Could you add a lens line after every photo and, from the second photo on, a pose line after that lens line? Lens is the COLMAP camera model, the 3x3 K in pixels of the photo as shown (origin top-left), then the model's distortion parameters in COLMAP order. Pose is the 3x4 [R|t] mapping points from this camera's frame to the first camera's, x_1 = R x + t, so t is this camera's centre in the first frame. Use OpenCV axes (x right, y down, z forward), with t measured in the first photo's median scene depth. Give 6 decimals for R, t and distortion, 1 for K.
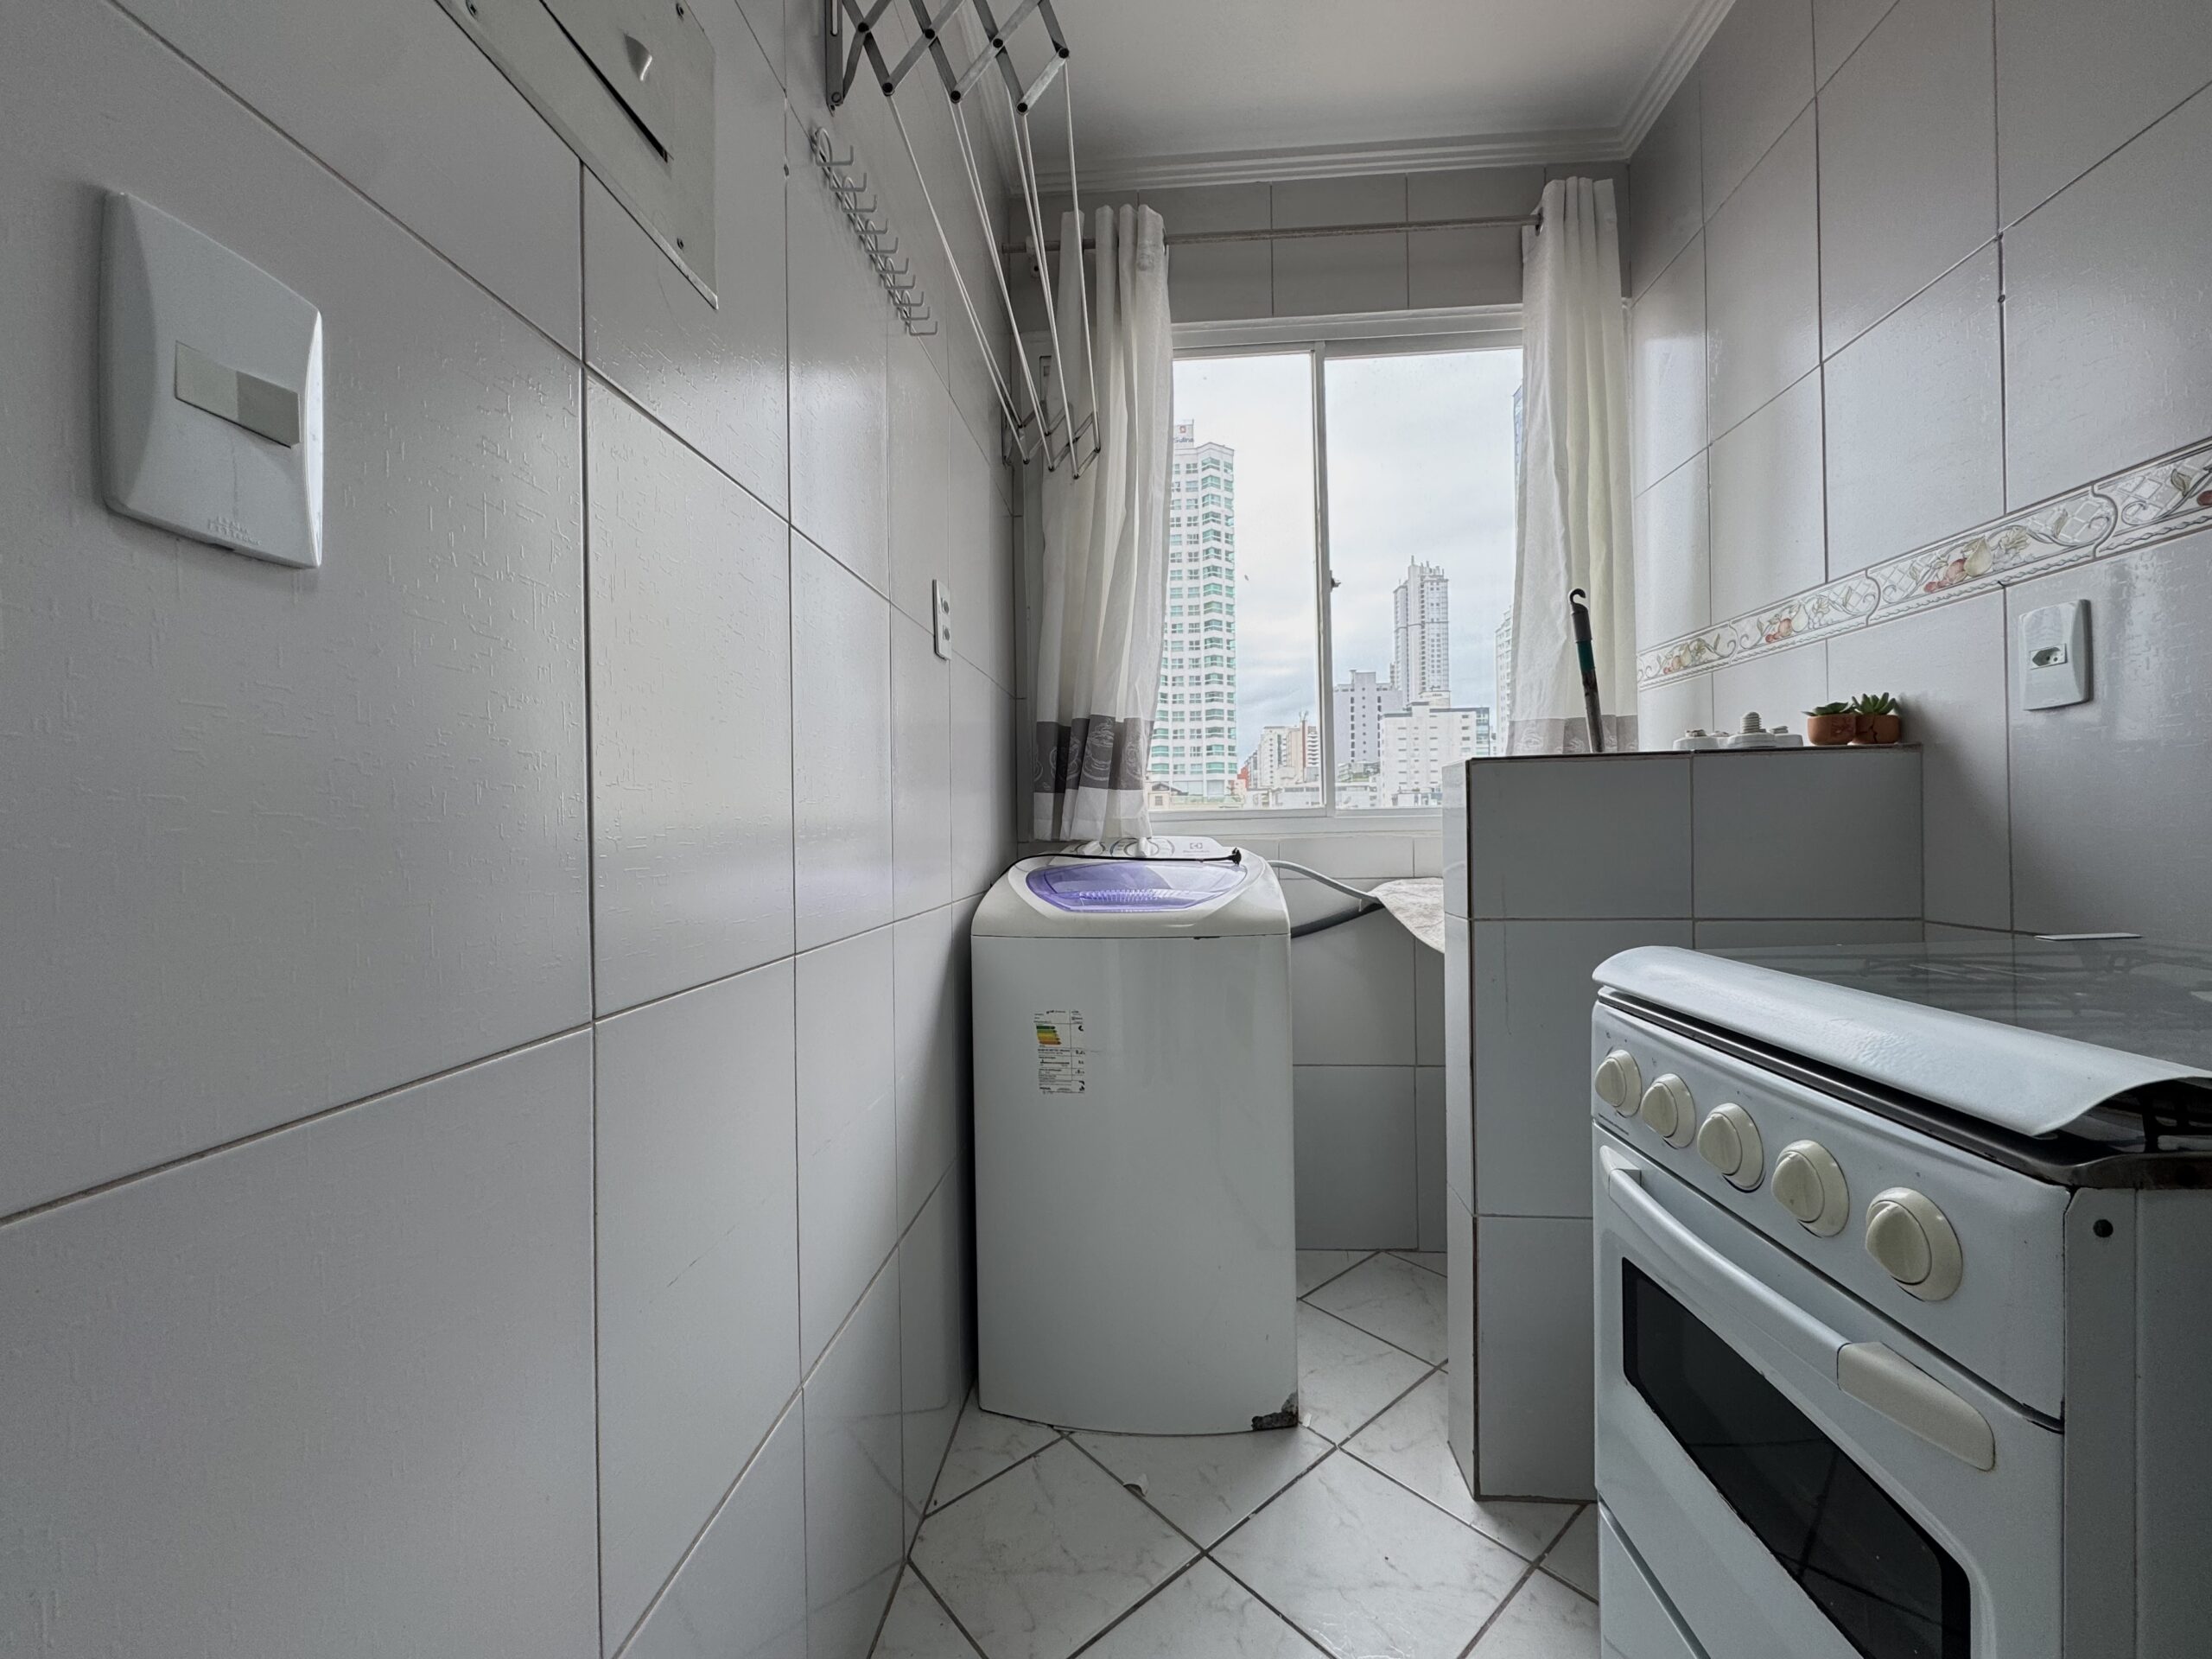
lens RADIAL K [[881.1, 0, 1106.0], [0, 881.1, 829.5], [0, 0, 1]] dist [-0.004117, -0.000045]
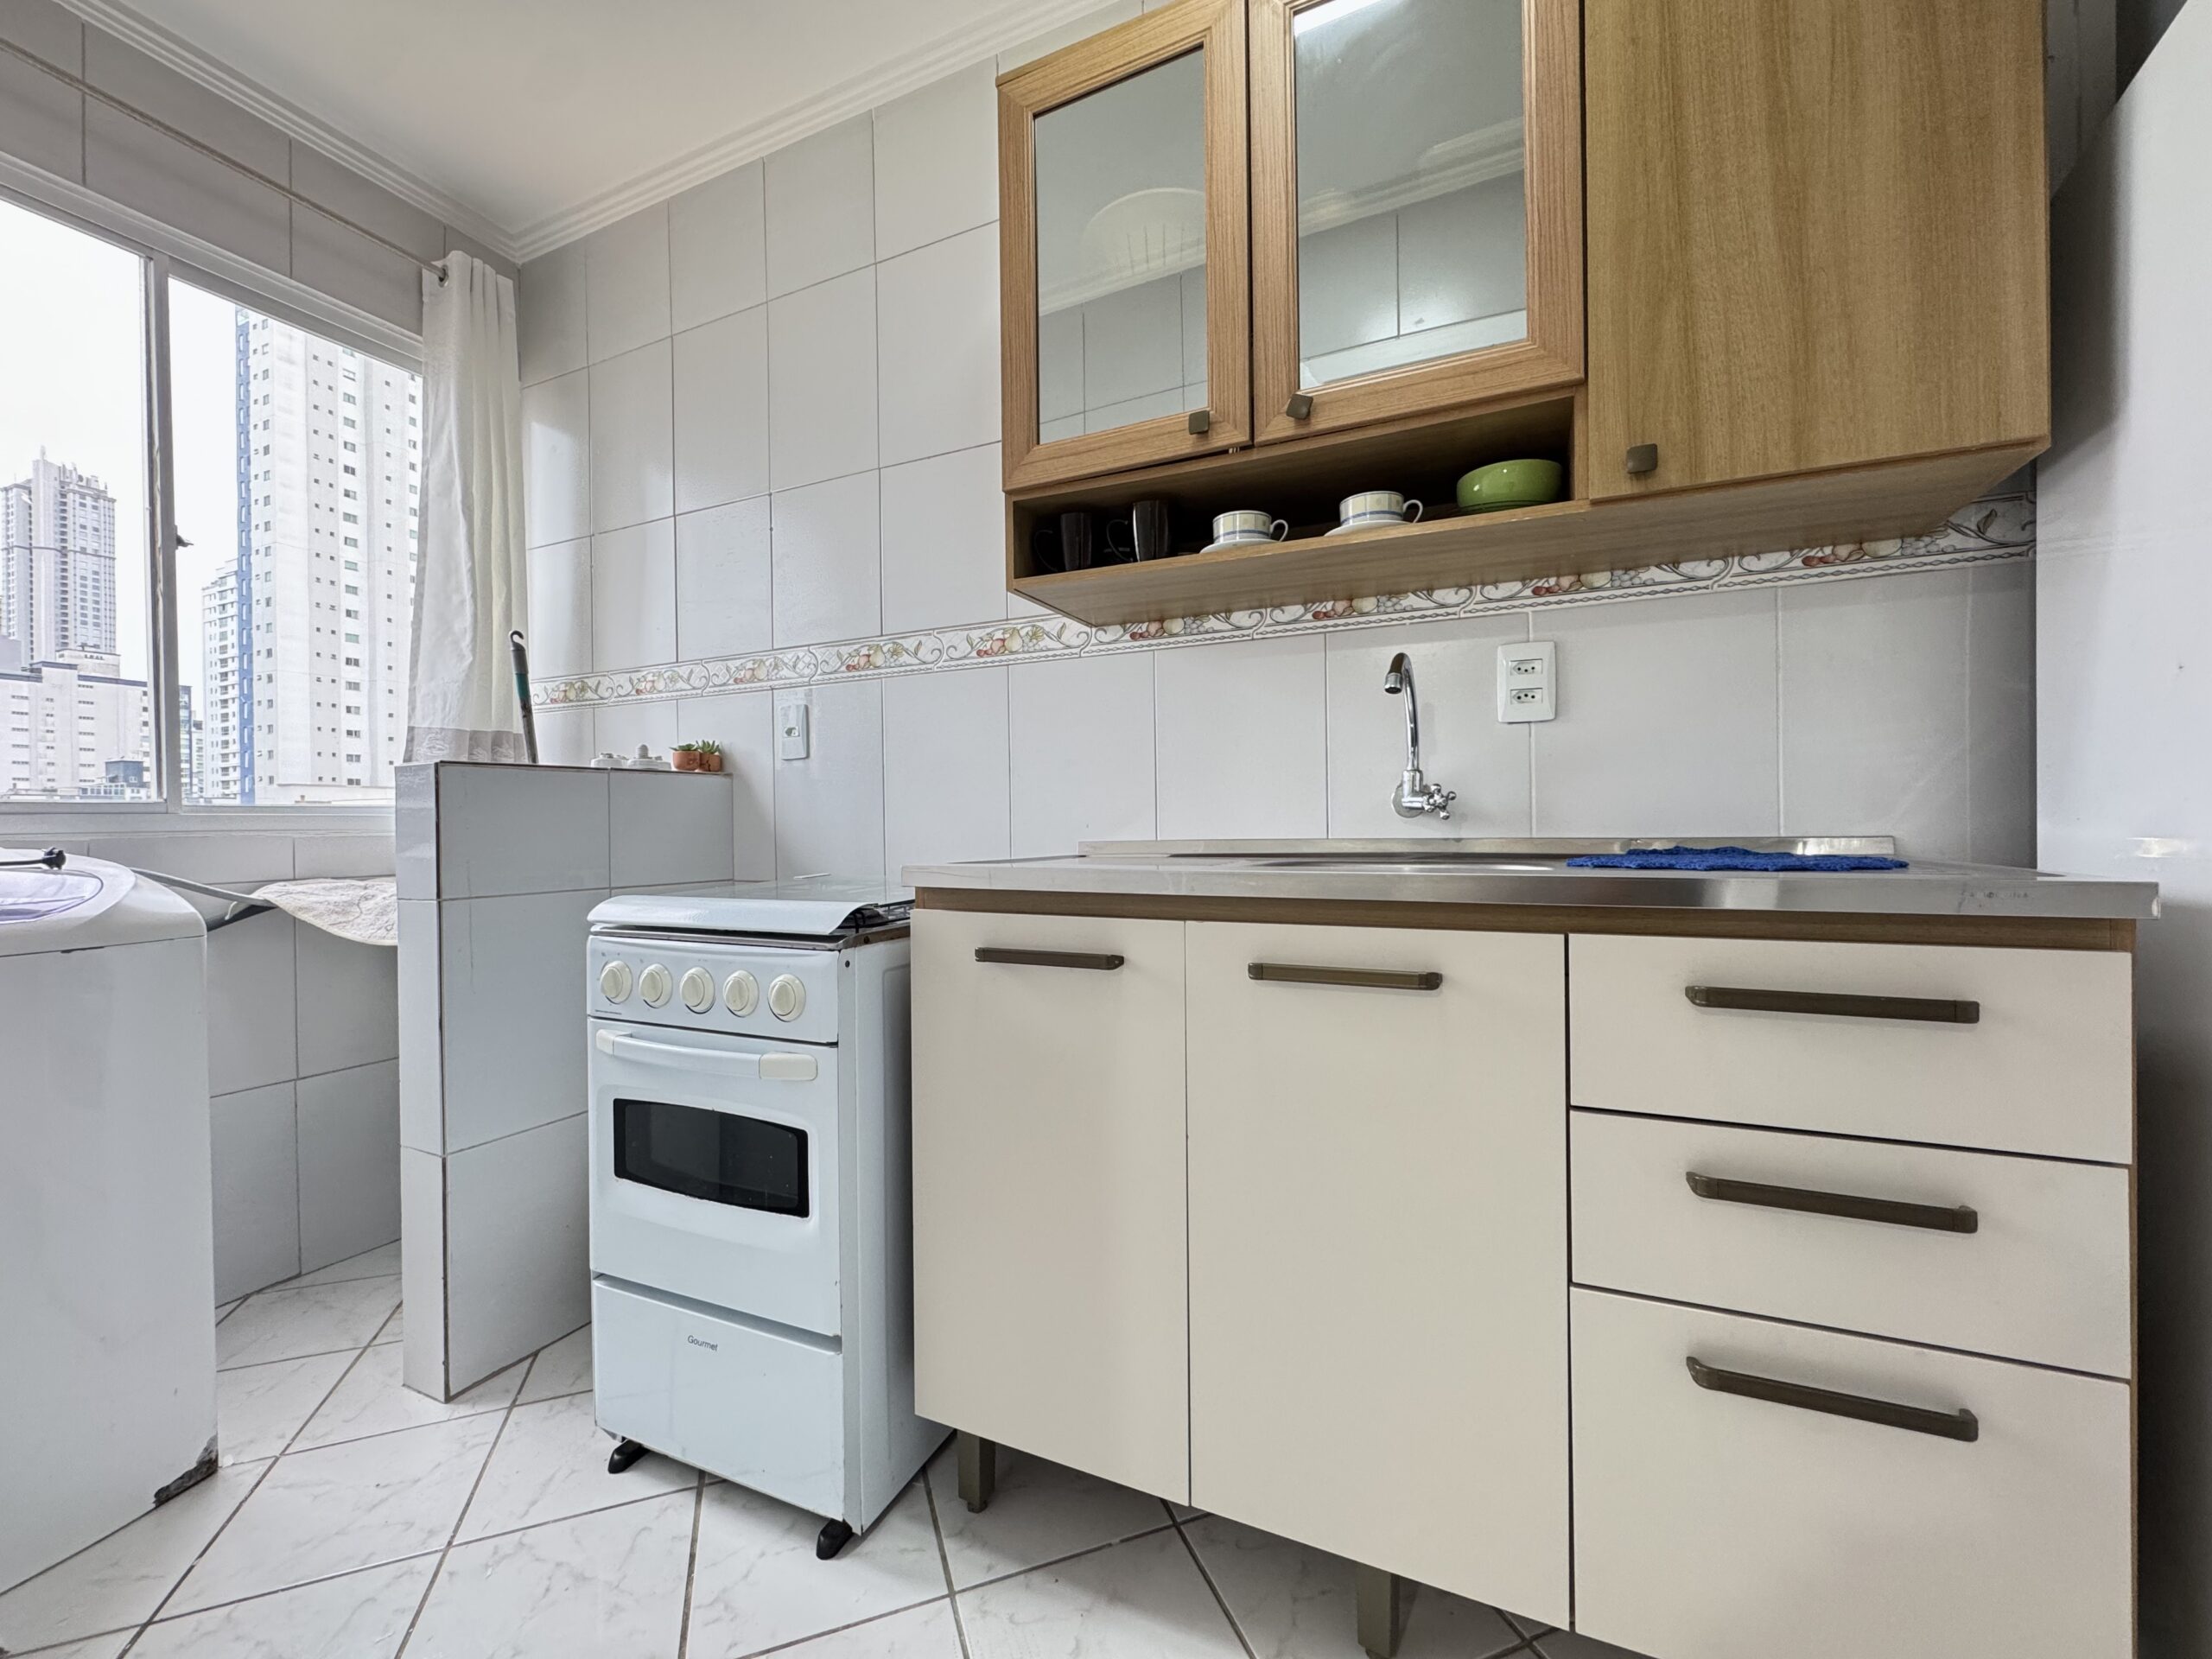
lens RADIAL K [[881.1, 0, 1106.0], [0, 881.1, 829.5], [0, 0, 1]] dist [-0.004117, -0.000045]
pose [[0.344179, 0.006892, 0.938879, -0.332669], [0.009205, 0.999900, -0.010715, 0.026961], [-0.938859, 0.012330, 0.344081, -0.198316]]
